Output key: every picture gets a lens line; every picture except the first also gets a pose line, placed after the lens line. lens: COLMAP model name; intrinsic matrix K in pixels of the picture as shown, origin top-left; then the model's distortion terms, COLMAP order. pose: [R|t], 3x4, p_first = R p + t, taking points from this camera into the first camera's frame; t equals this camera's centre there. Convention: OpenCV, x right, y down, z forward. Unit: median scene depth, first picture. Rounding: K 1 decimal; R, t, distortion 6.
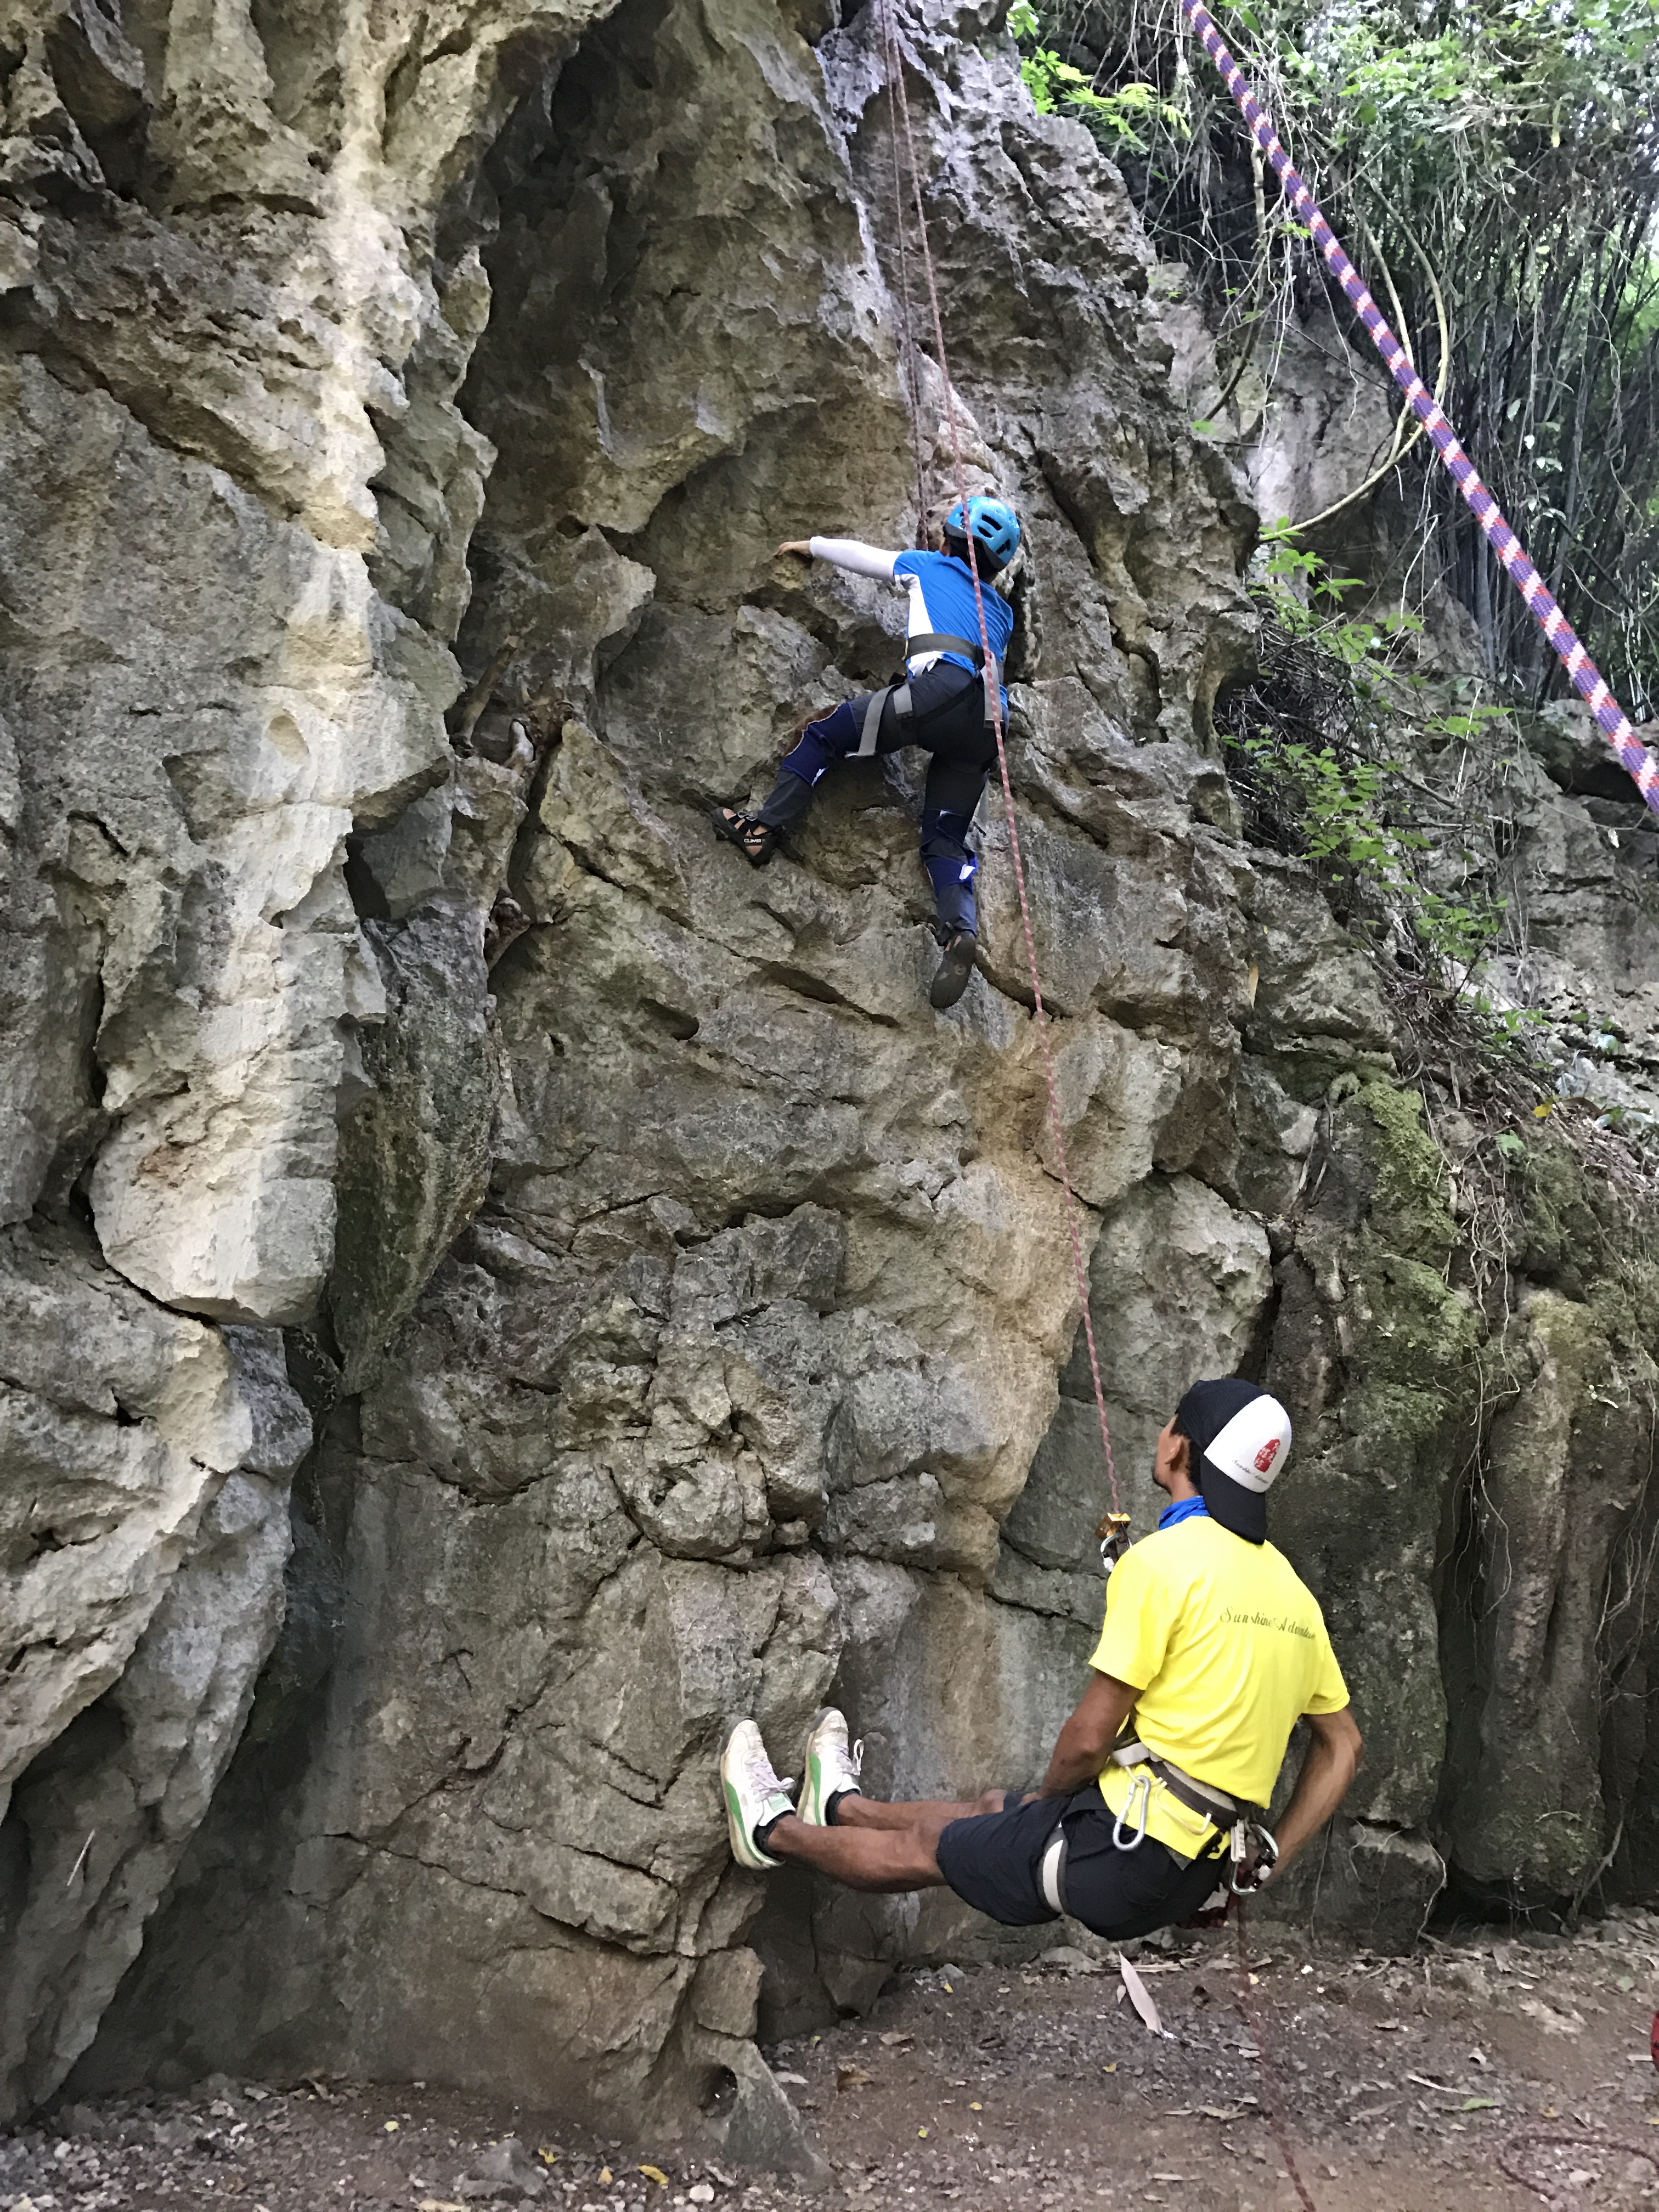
lens RADIAL K [[1795.9, 0, 820.0], [0, 1795.9, 1102.2], [0, 0, 1]] dist [0.020766, -0.019008]
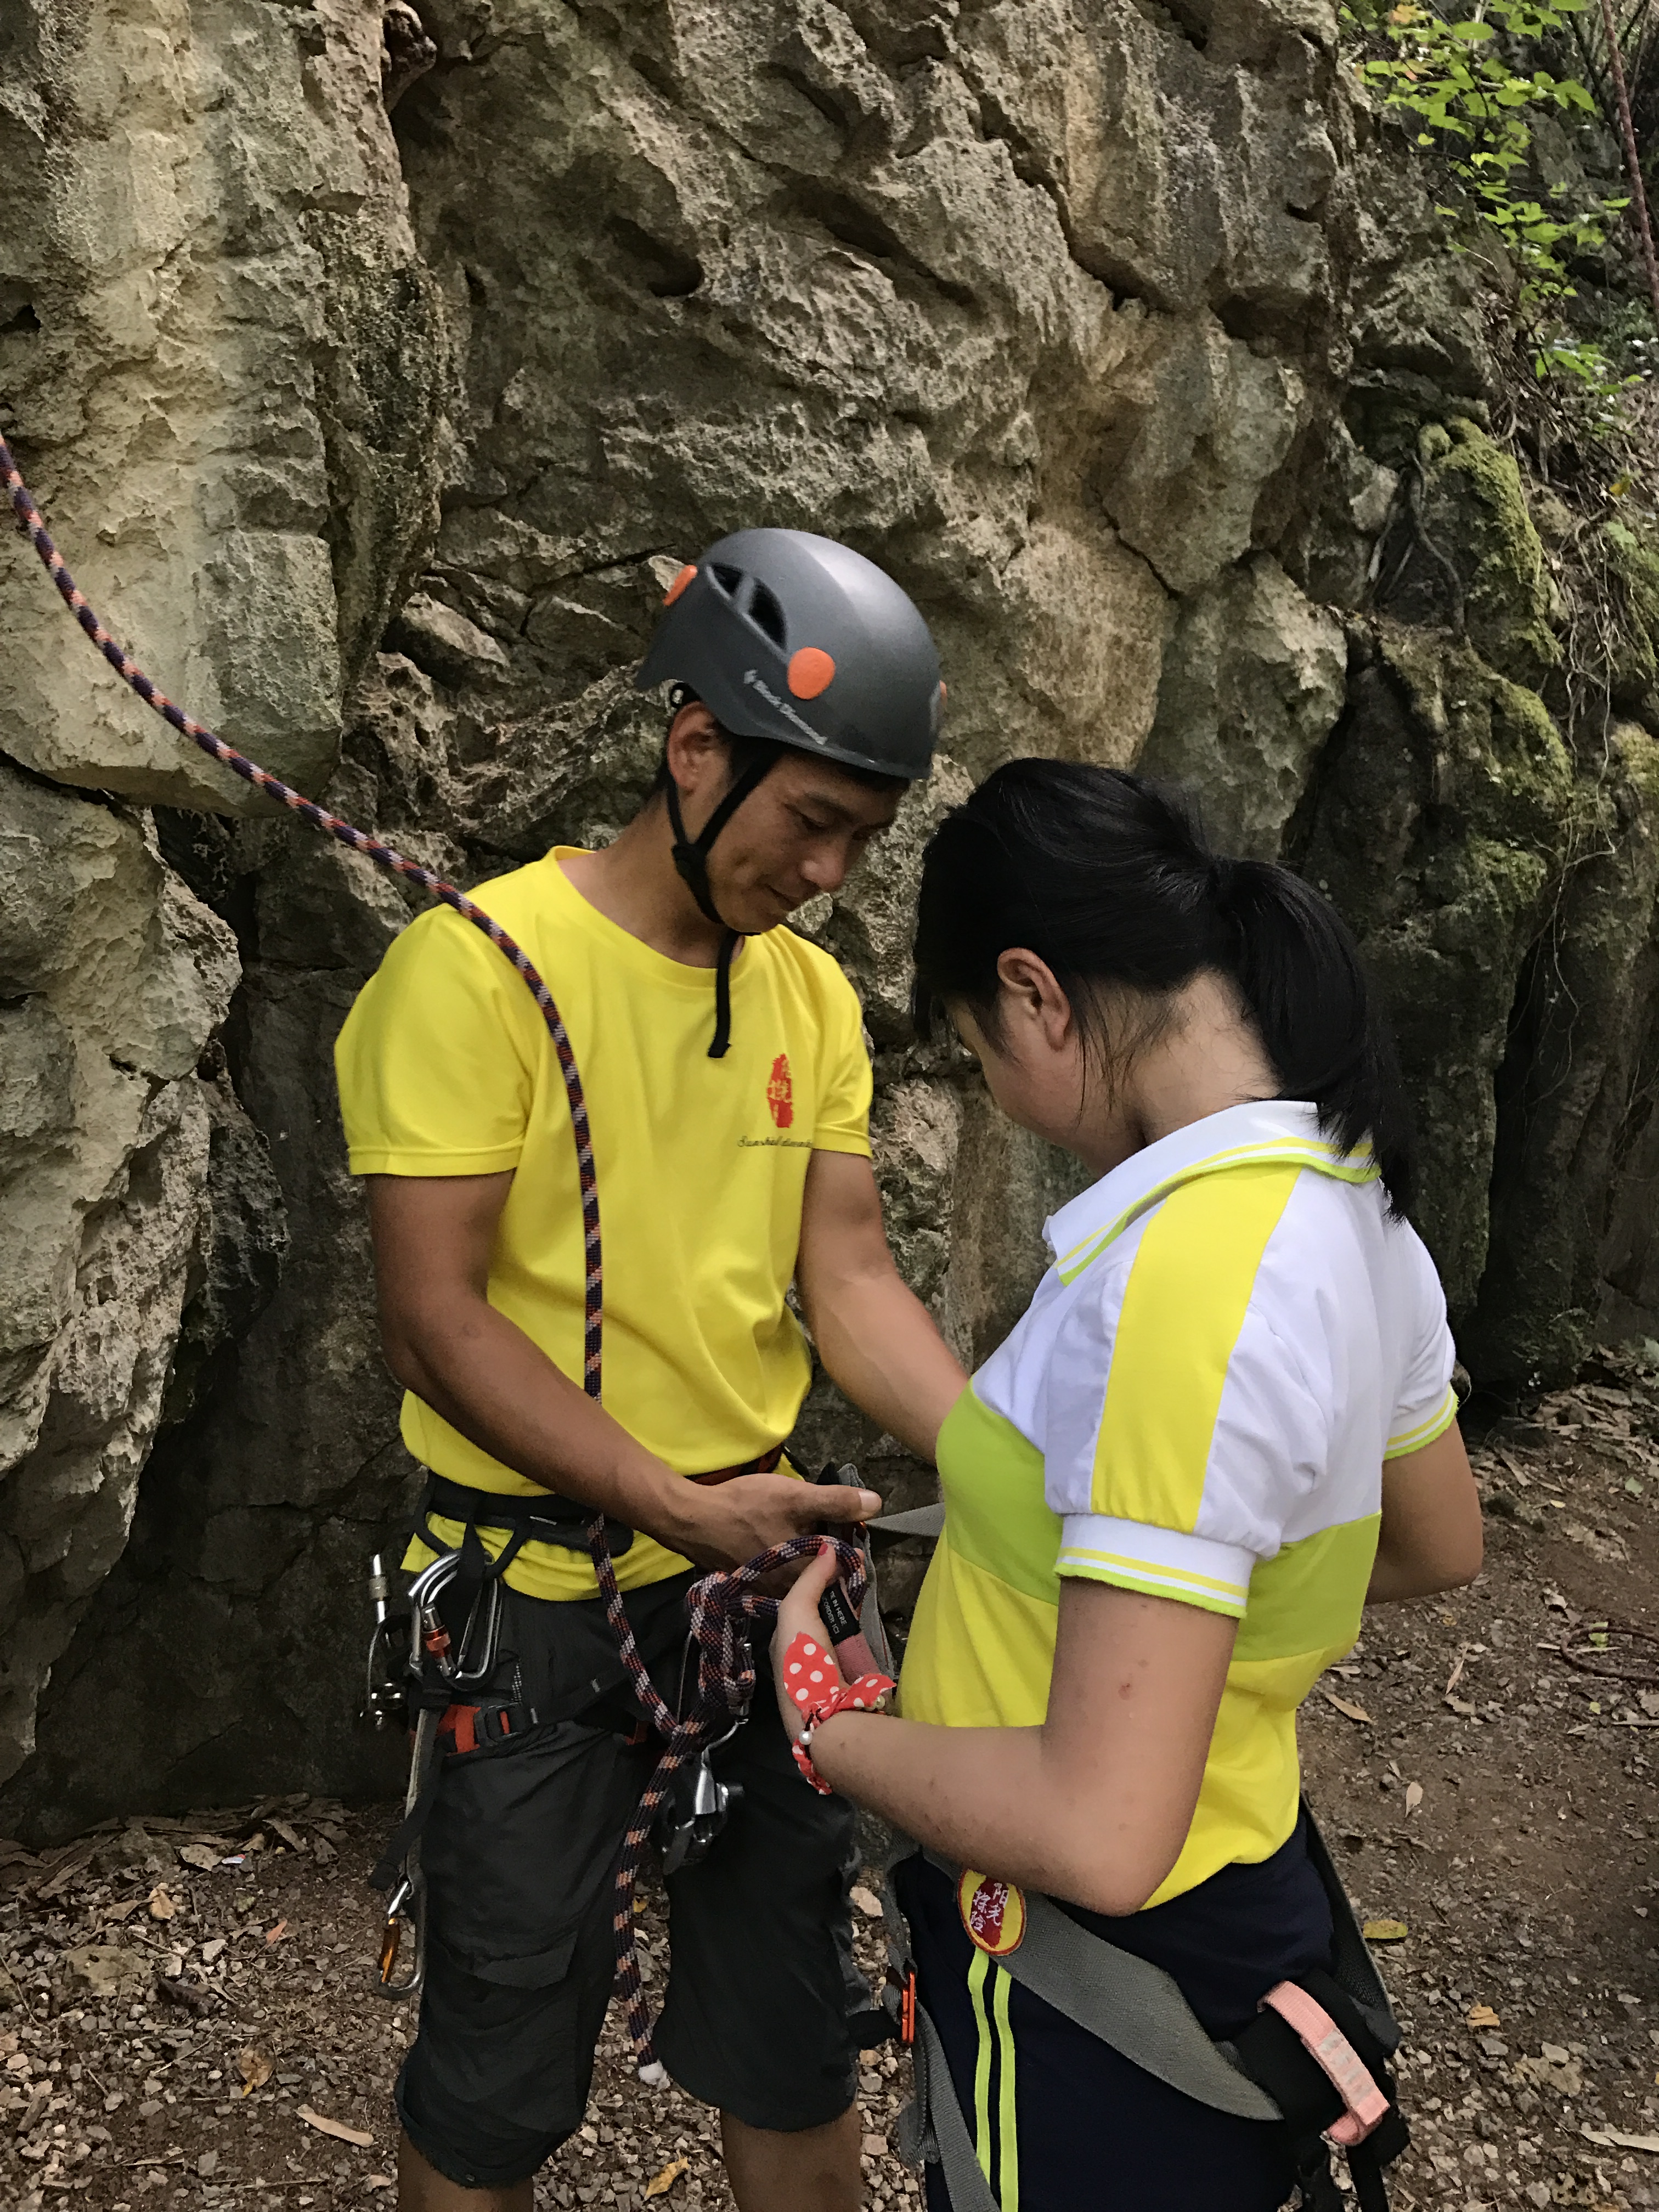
lens RADIAL K [[1827.9, 0, 833.0], [0, 1827.9, 1087.3], [0, 0, 1]] dist [0.006750, -0.002289]
pose [[0.968515, -0.007973, 0.248828, -0.168572], [-0.081654, 0.934025, 0.347750, -0.002536], [-0.235184, -0.357119, 0.903966, 0.272757]]
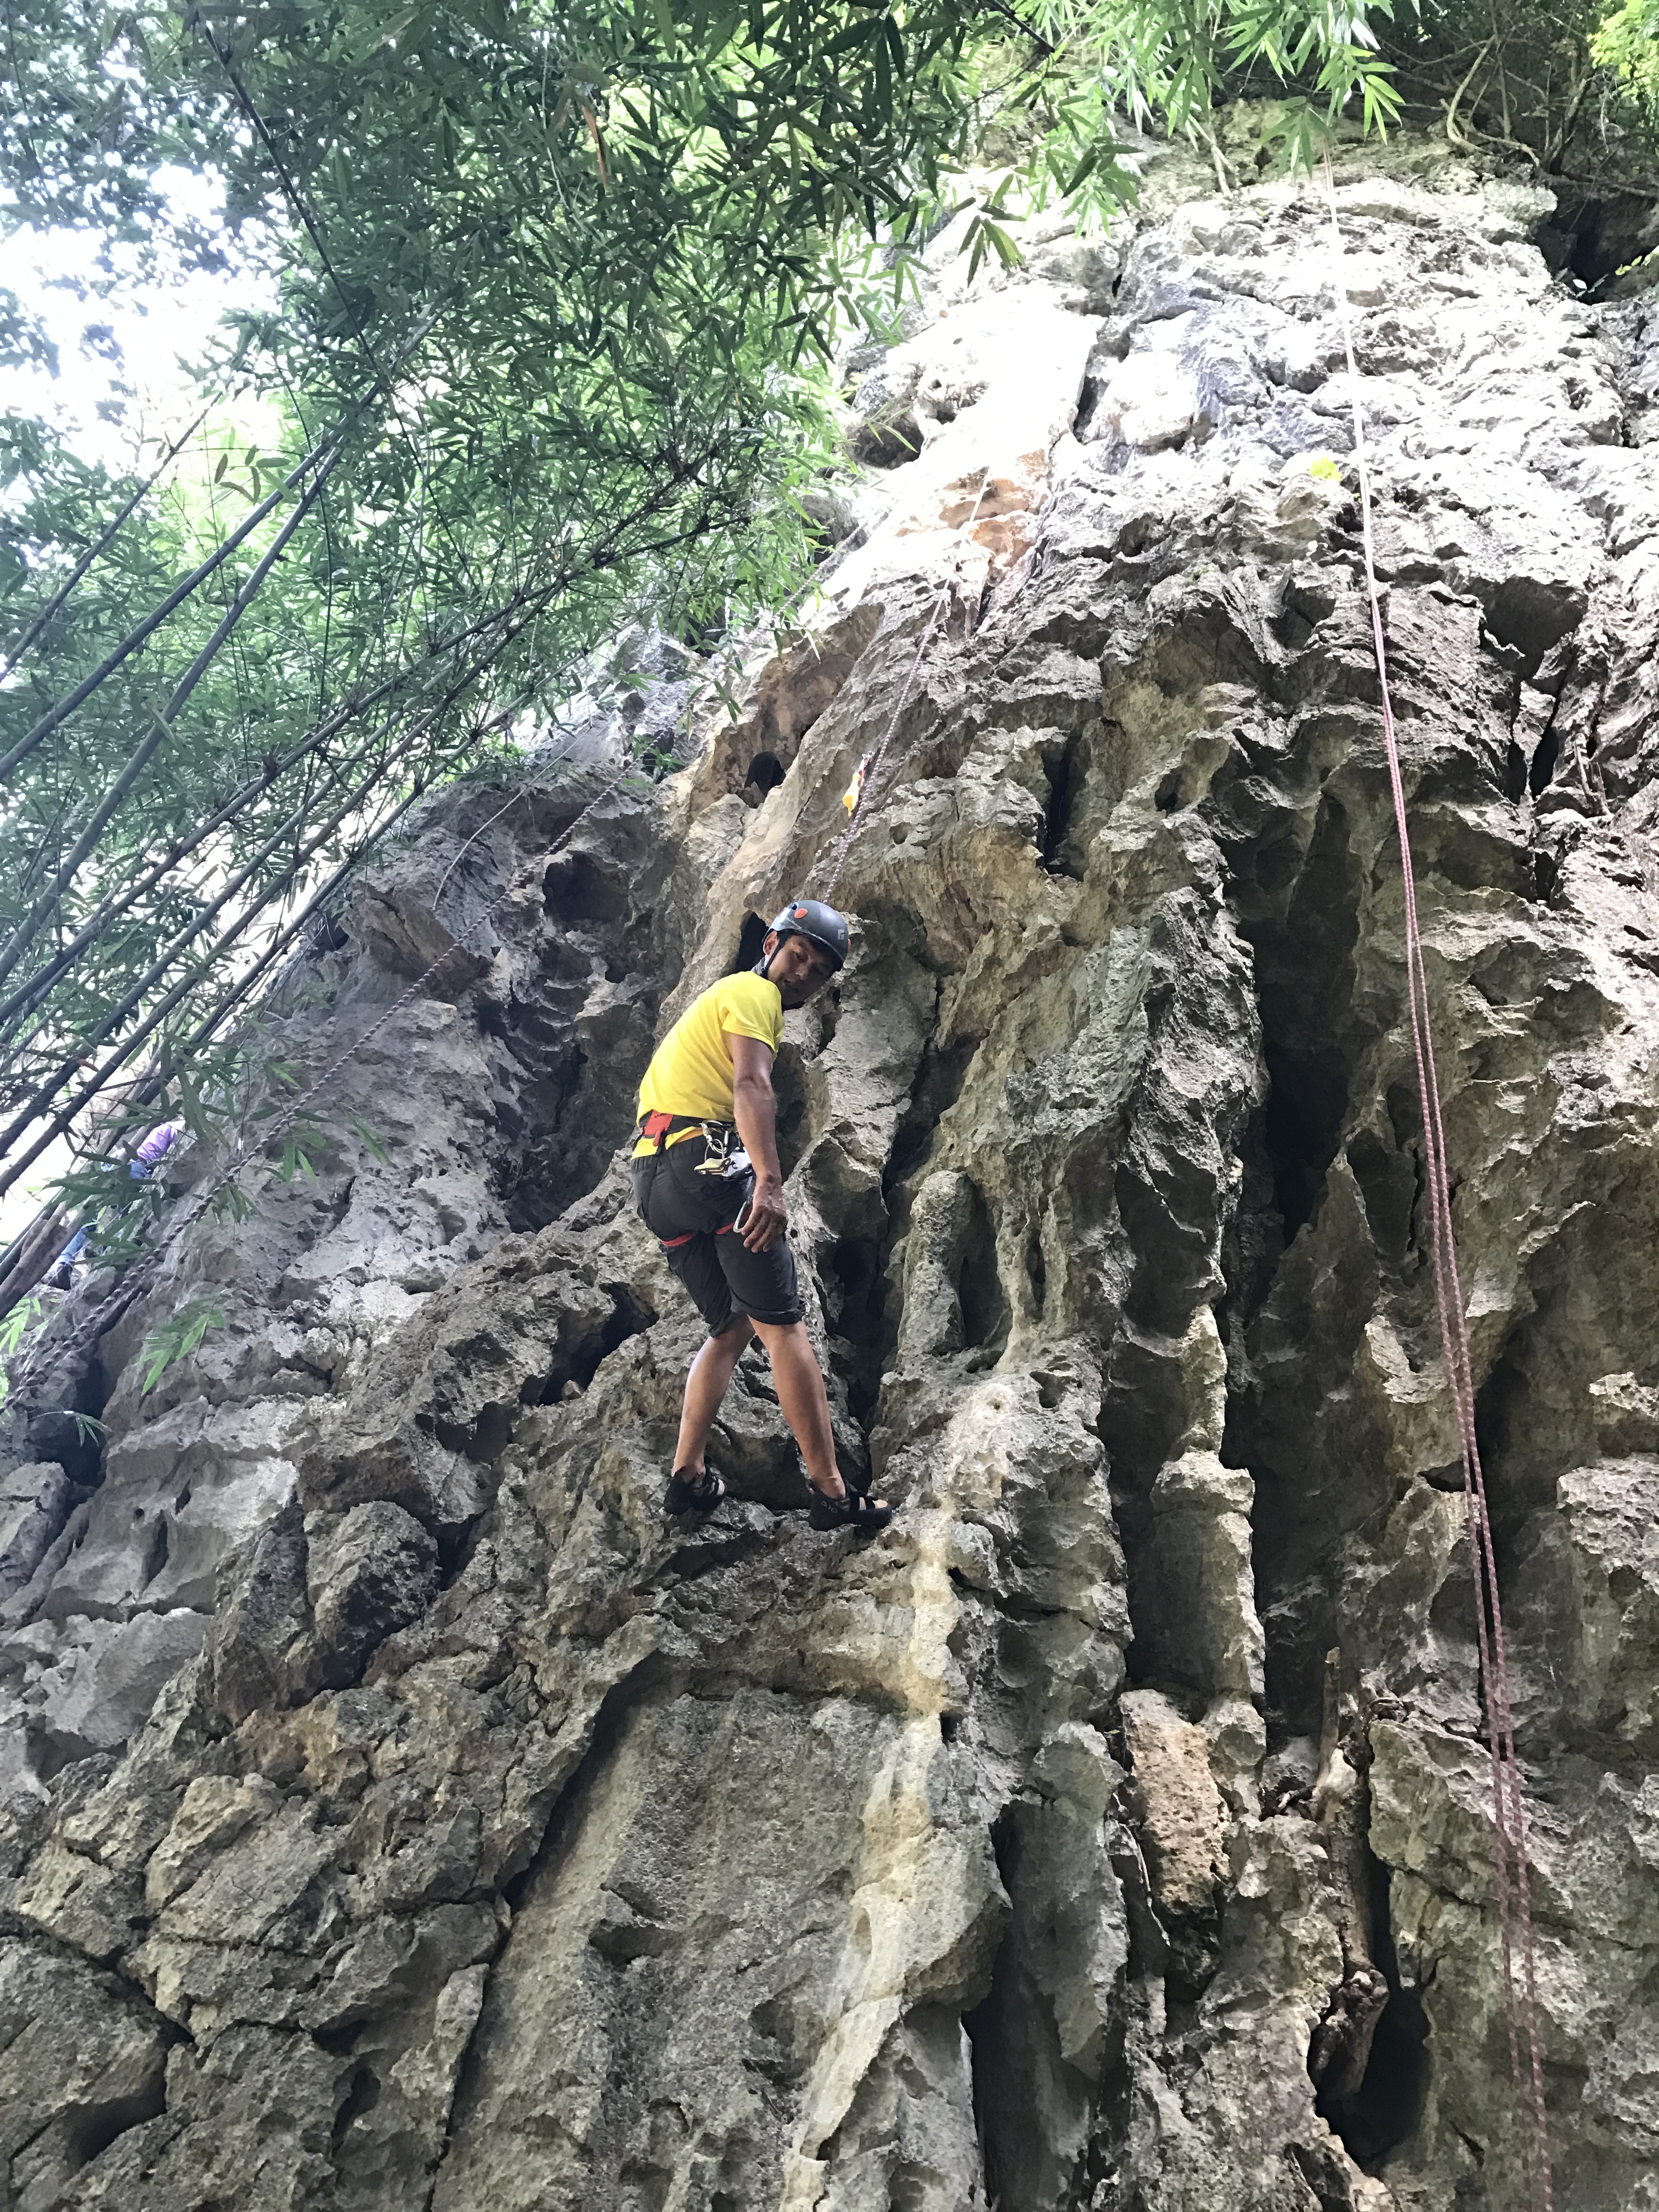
lens RADIAL K [[1827.9, 0, 833.0], [0, 1827.9, 1087.3], [0, 0, 1]] dist [0.006750, -0.002289]
pose [[0.422315, -0.625078, -0.656451, 0.488098], [0.174760, 0.766760, -0.617687, 0.049912], [0.889443, 0.146137, 0.433053, 0.314038]]
